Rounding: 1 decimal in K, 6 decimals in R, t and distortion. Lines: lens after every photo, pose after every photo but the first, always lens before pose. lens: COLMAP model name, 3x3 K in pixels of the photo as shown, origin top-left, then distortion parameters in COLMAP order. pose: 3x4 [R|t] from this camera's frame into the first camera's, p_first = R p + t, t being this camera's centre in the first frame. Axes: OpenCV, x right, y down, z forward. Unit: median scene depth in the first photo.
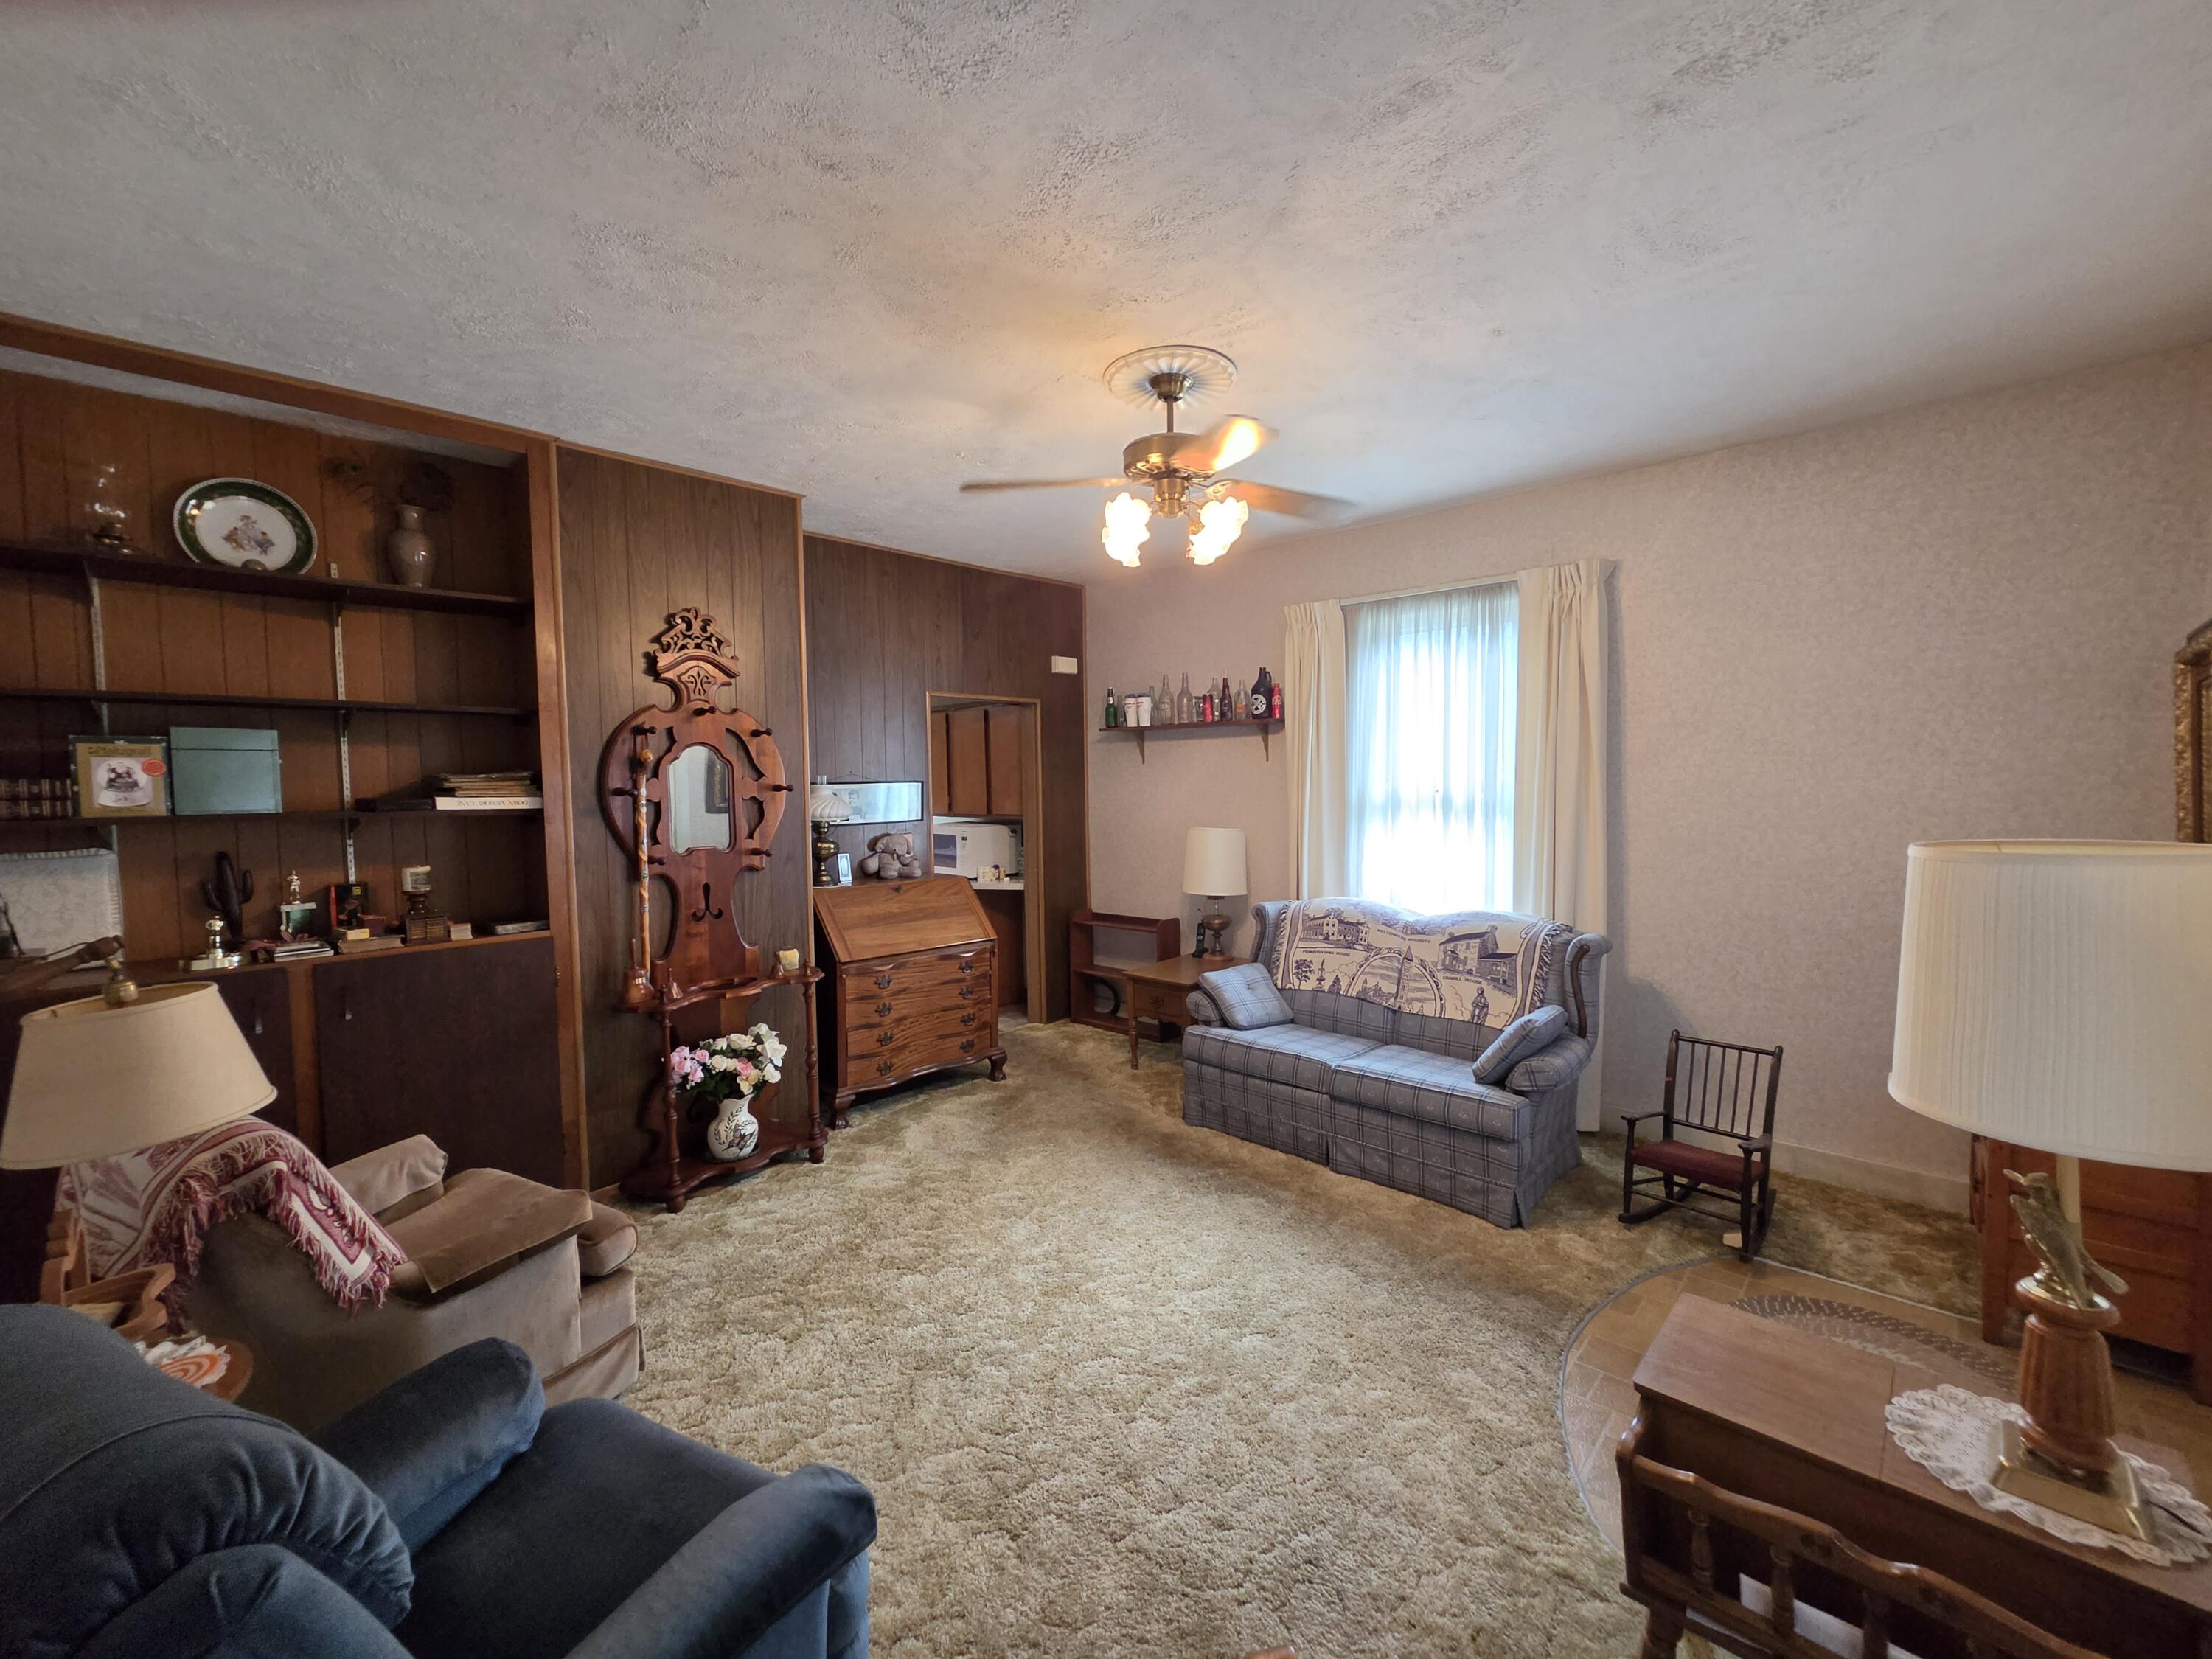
lens RADIAL K [[915.2, 0, 1092.6], [0, 915.2, 830.0], [0, 0, 1]] dist [-0.002027, -0.000115]
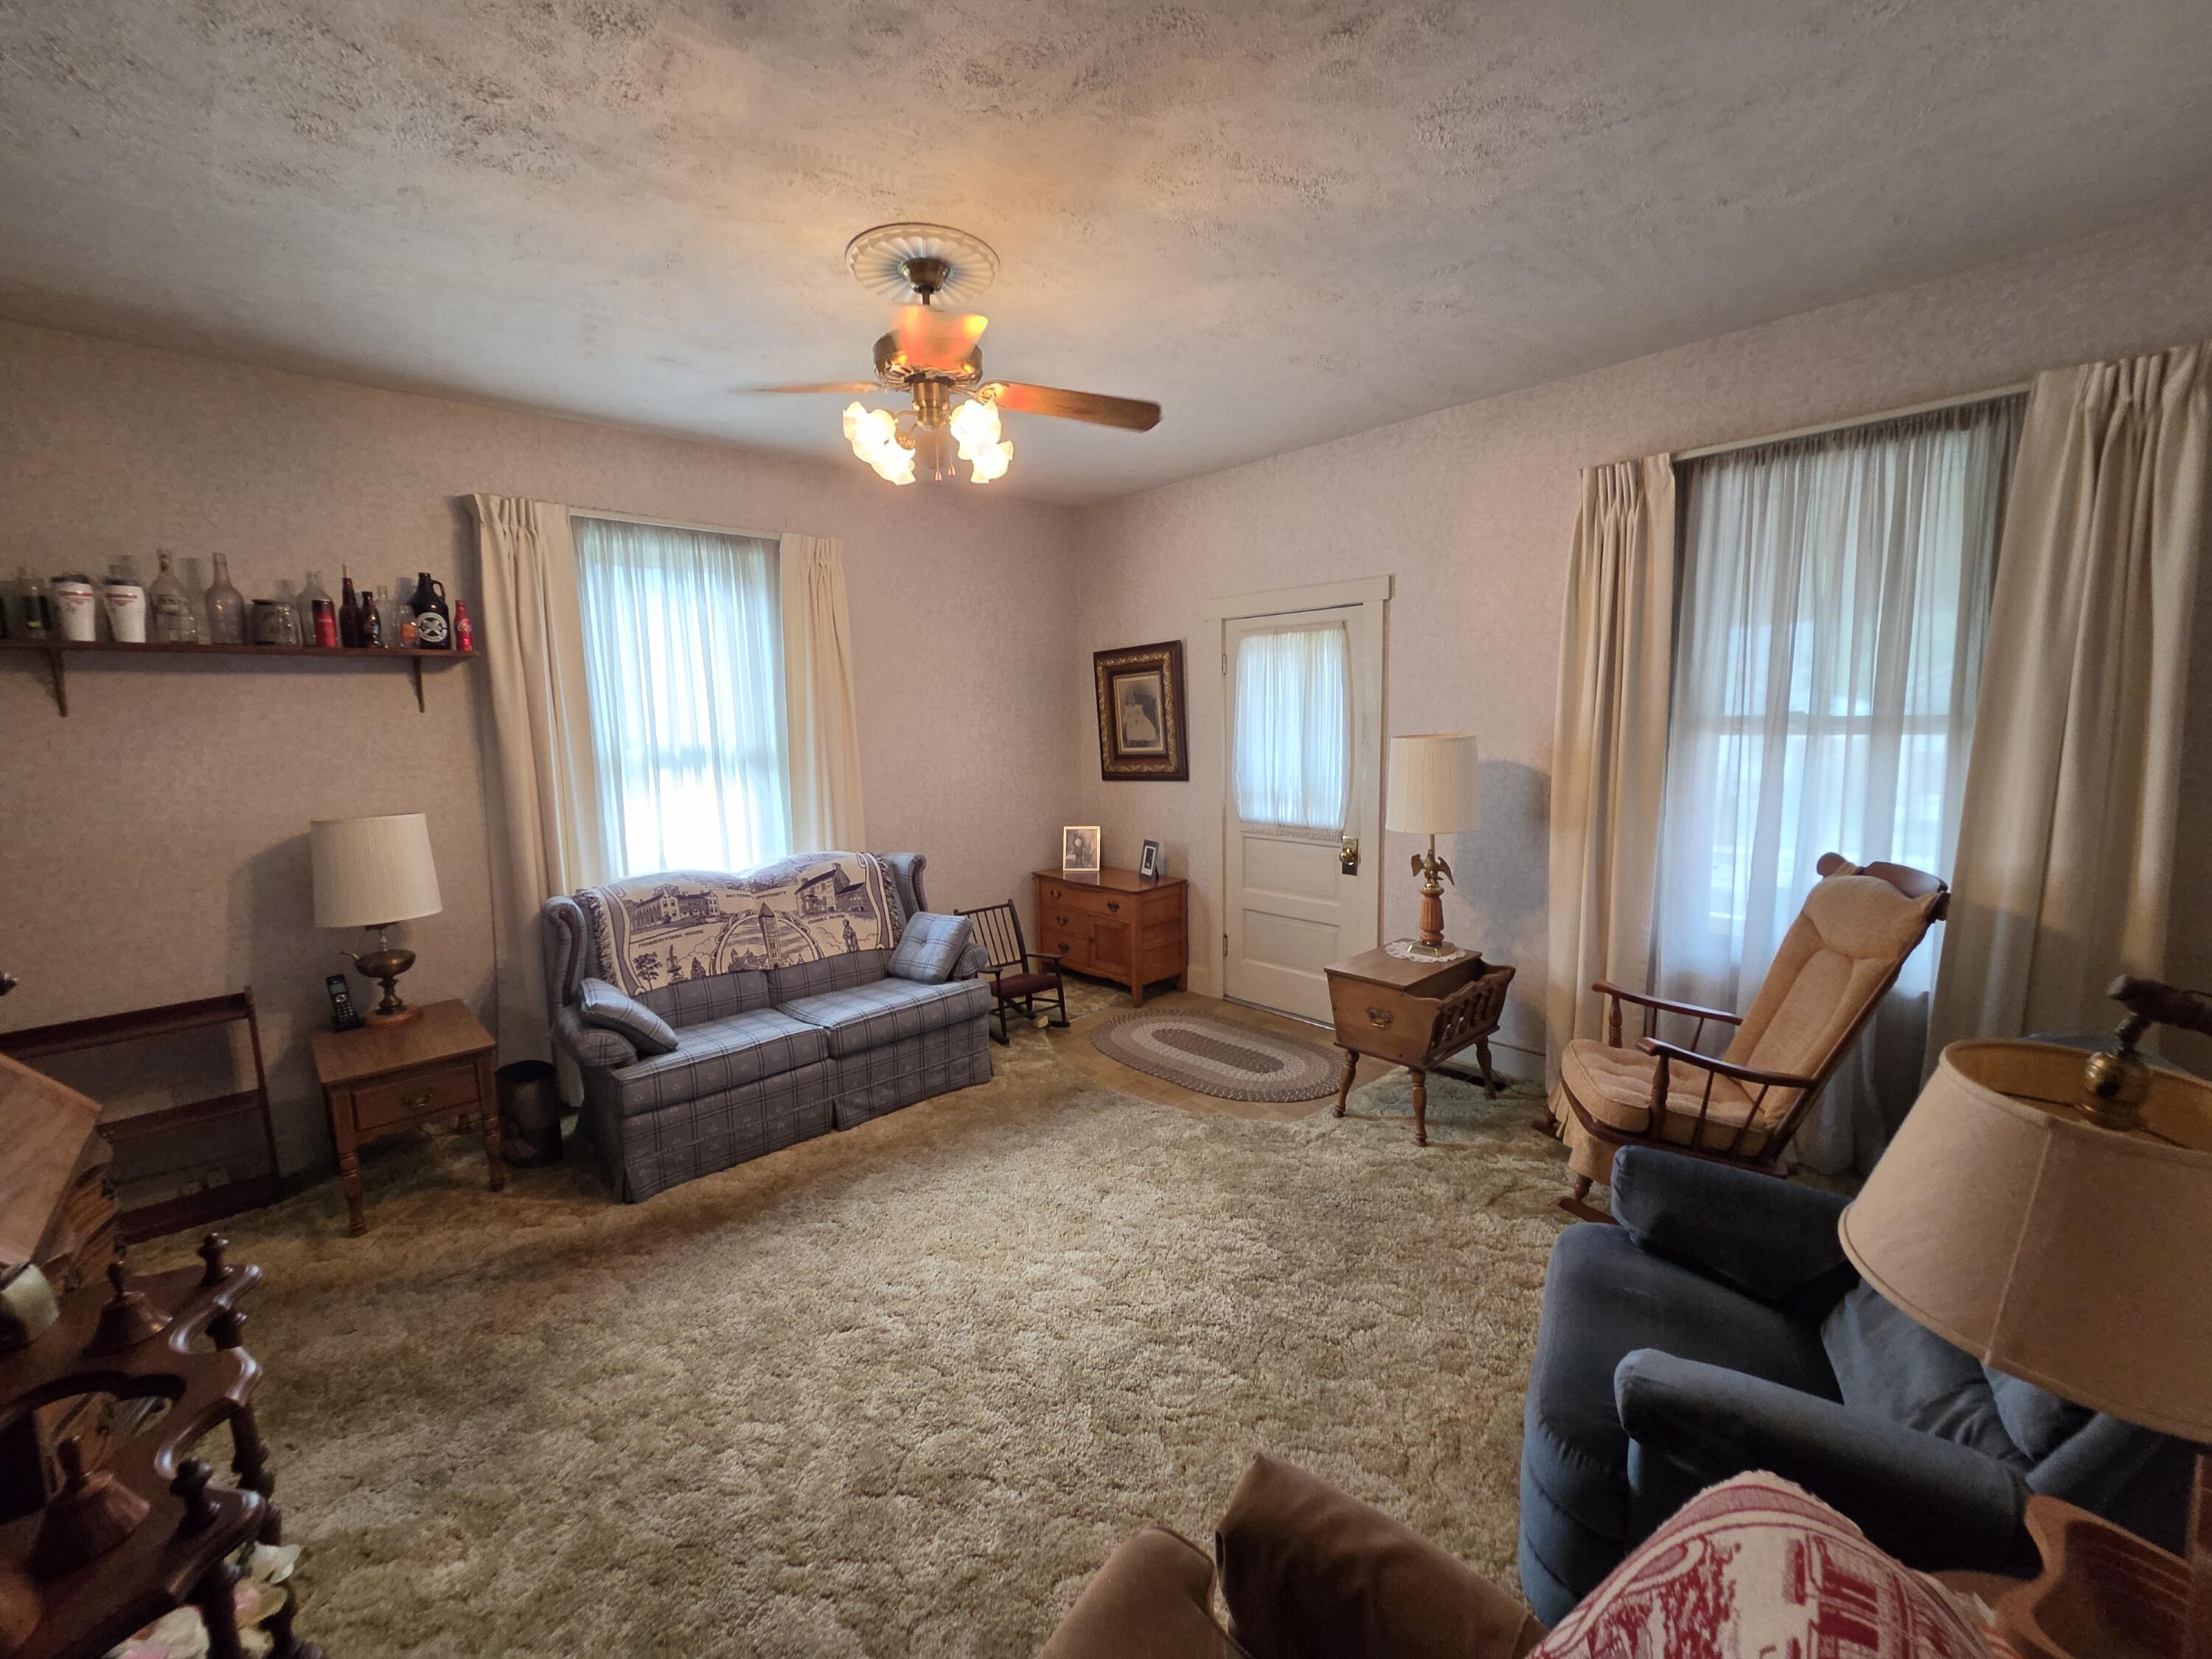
lens RADIAL K [[915.2, 0, 1103.8], [0, 915.2, 838.2], [0, 0, 1]] dist [-0.002027, -0.000115]
pose [[0.058373, -0.126743, 0.990217, -0.597330], [0.078591, 0.989413, 0.122007, -0.032479], [-0.995196, 0.070700, 0.067716, 0.577731]]
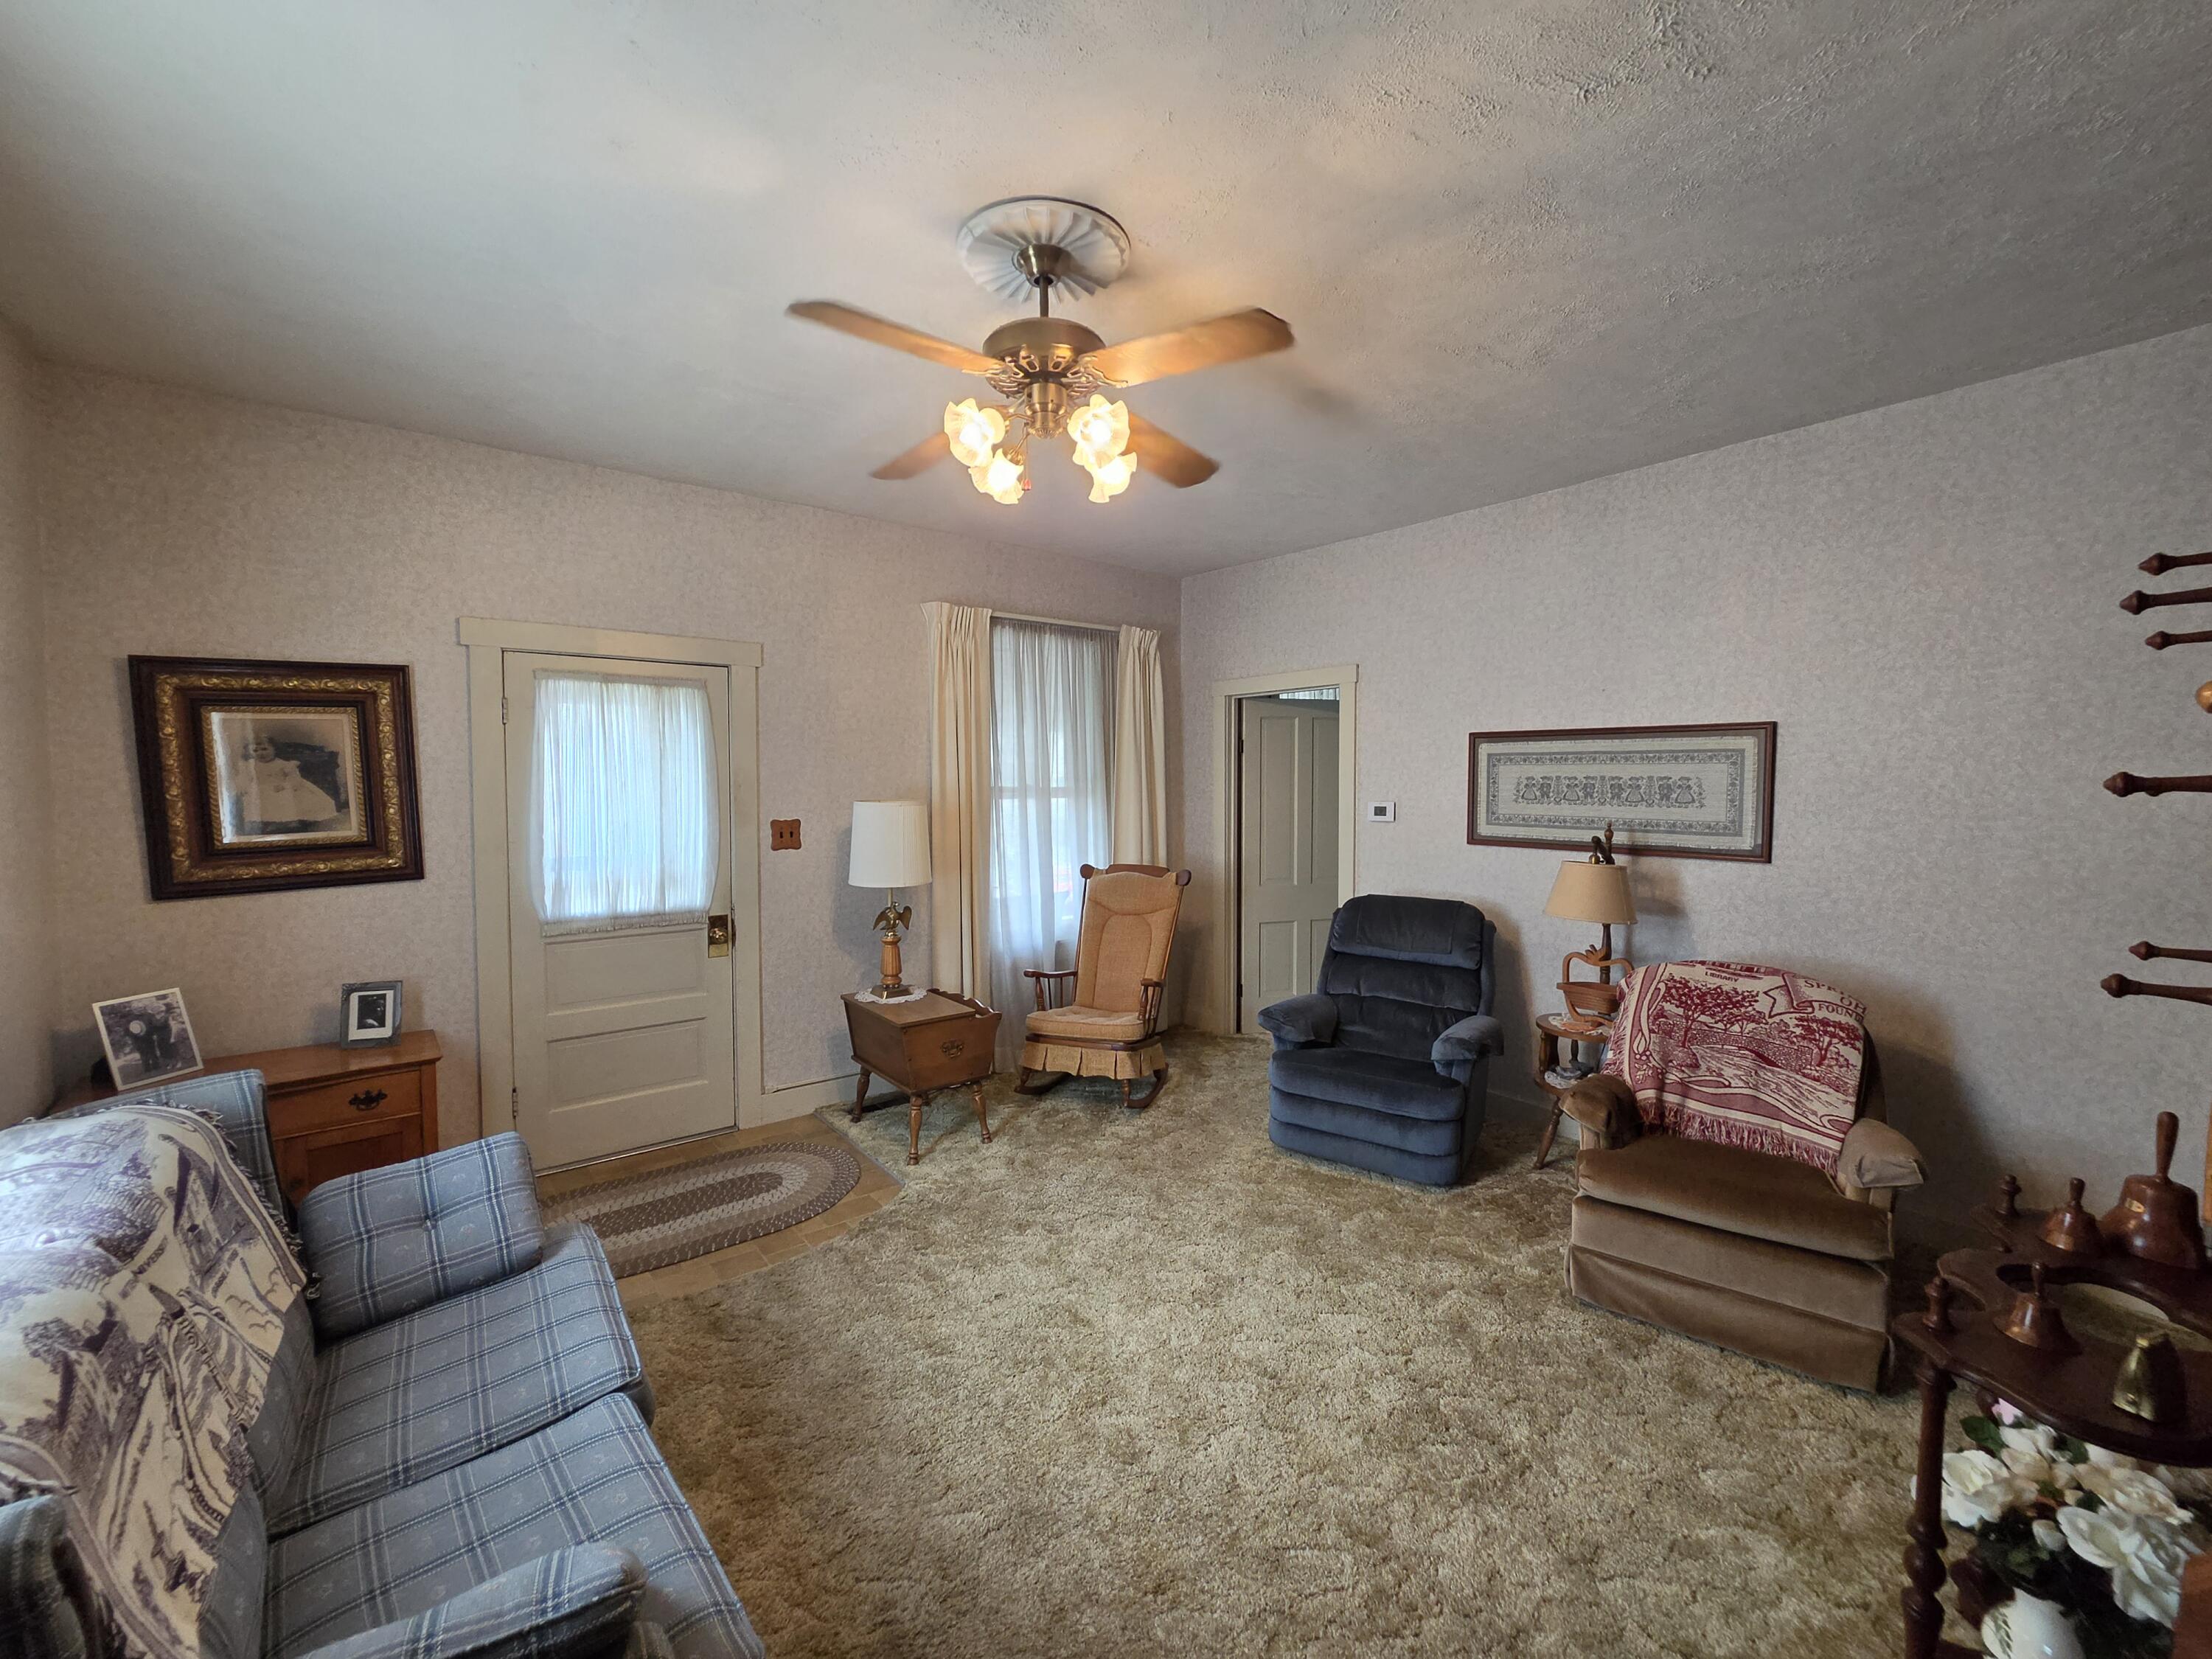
lens RADIAL K [[915.2, 0, 1114.1], [0, 915.2, 837.8], [0, 0, 1]] dist [-0.002027, -0.000115]
pose [[-0.991967, -0.000131, 0.126496, -0.048887], [0.015011, 0.992812, 0.118736, -0.074505], [-0.125603, 0.119681, -0.984835, 1.287897]]
